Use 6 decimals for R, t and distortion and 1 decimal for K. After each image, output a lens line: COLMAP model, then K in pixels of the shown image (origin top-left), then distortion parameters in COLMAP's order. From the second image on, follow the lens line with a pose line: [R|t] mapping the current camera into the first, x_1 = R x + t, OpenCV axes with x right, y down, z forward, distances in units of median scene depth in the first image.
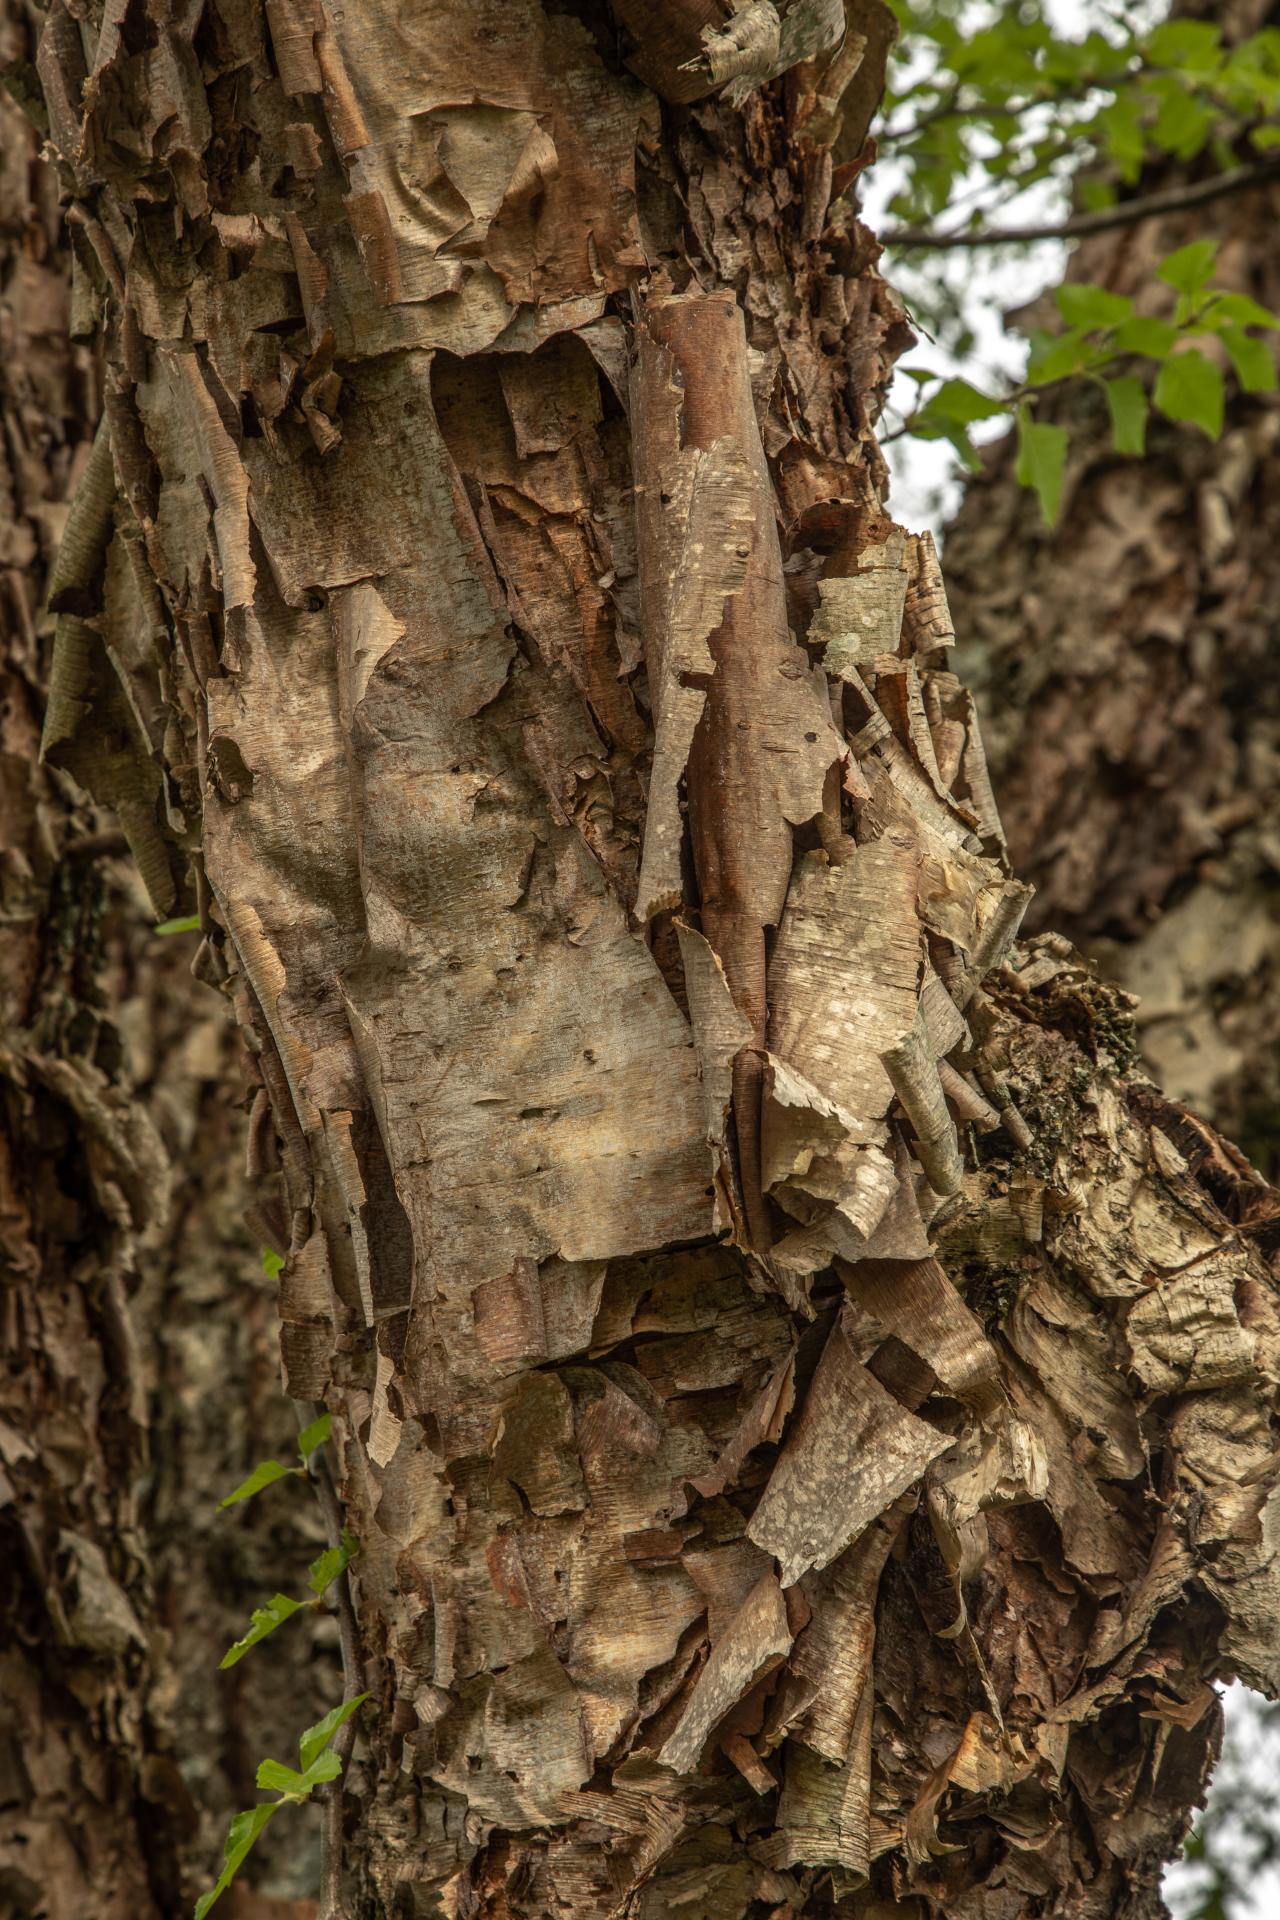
lens RADIAL K [[4986.7, 0, 642.2], [0, 4986.7, 954.4], [0, 0, 1]] dist [0.510886, 0.000000]
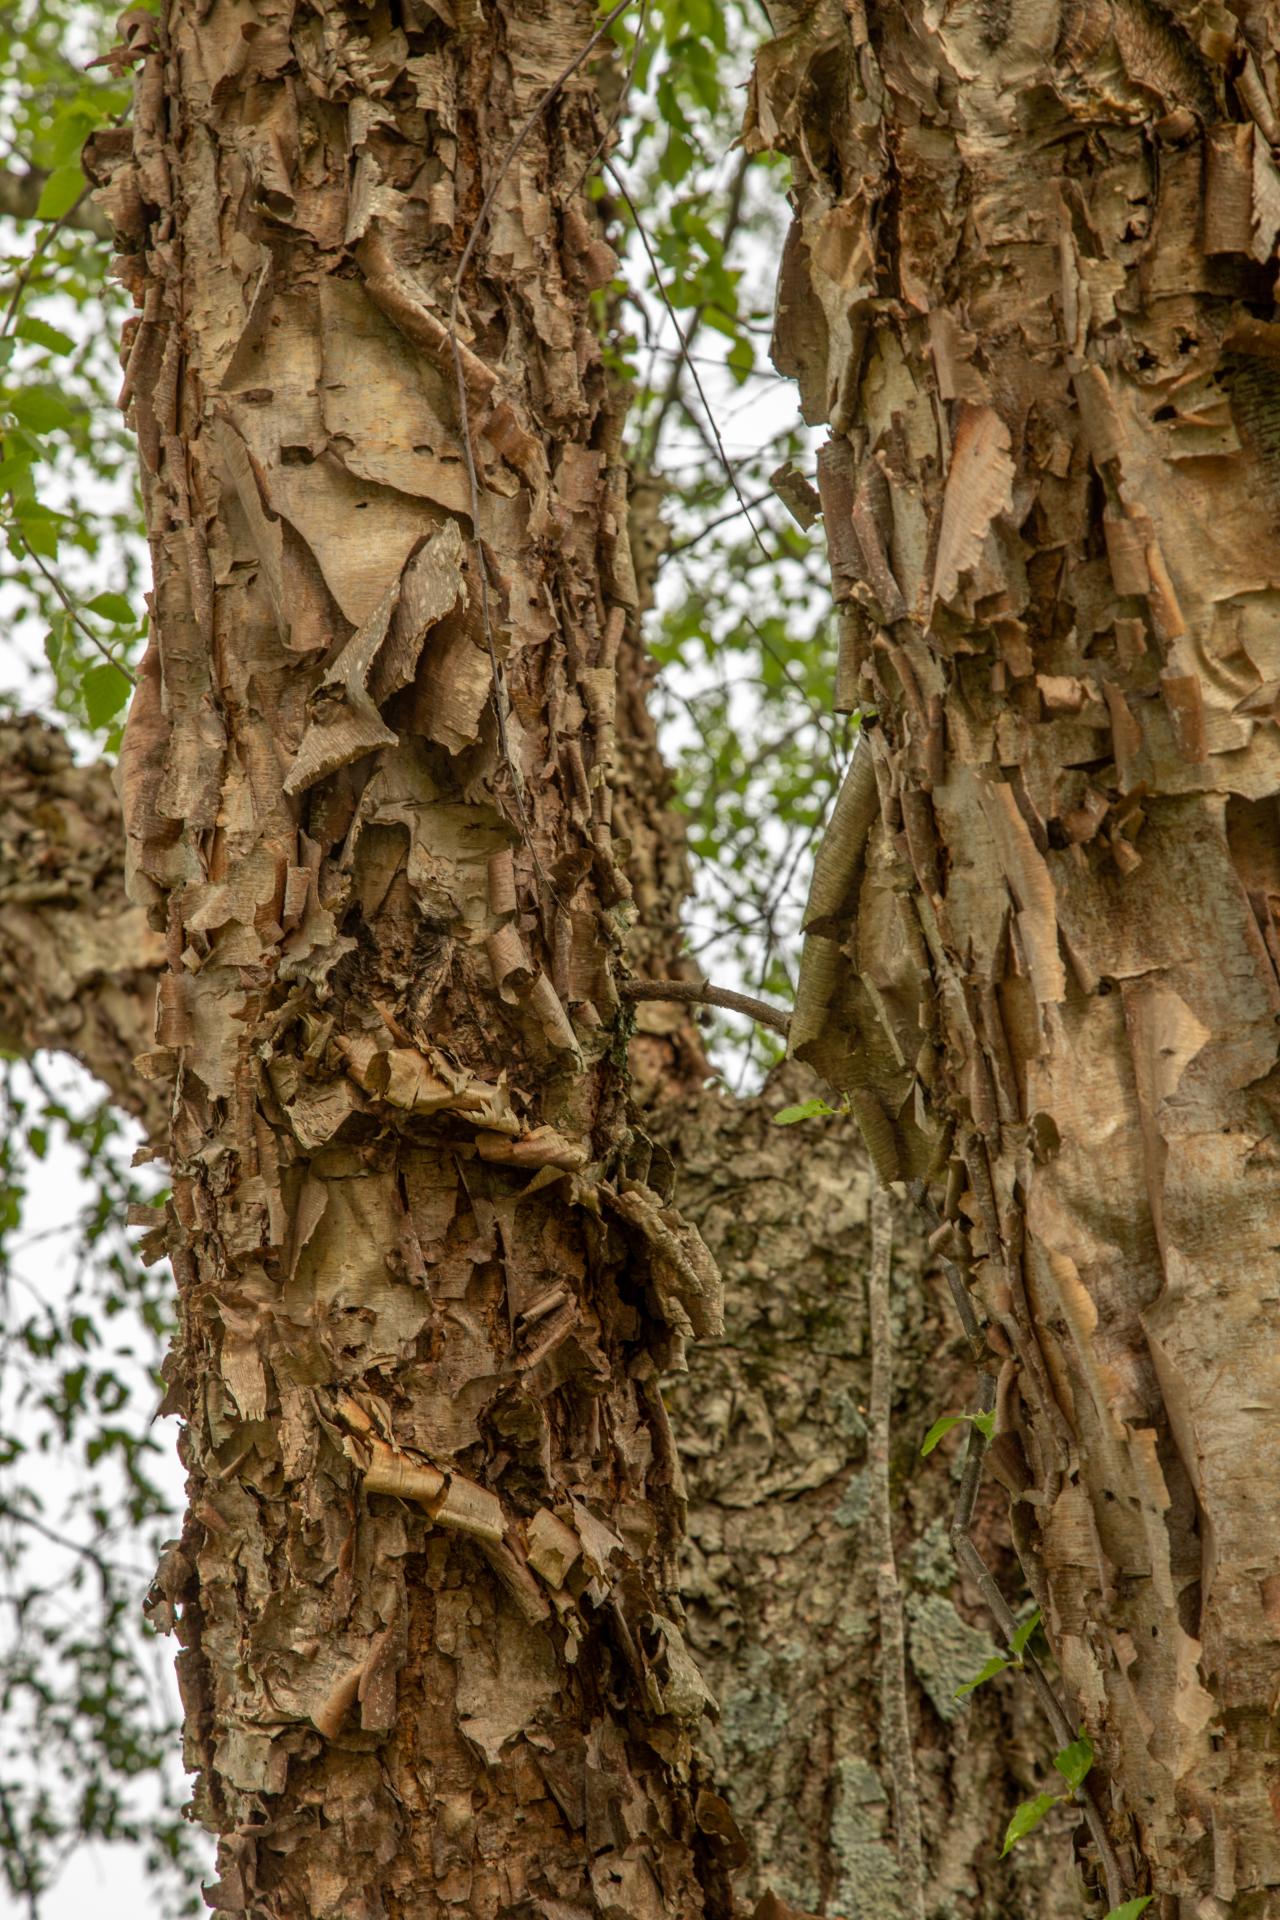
lens RADIAL K [[5673.8, 0, 638.7], [0, 5673.8, 965.1], [0, 0, 1]] dist [0.642874, 0.000000]
pose [[0.996844, -0.007374, 0.079046, -0.283571], [-0.001944, 0.993111, 0.117162, -0.234807], [-0.079365, -0.116946, 0.989962, -0.326401]]
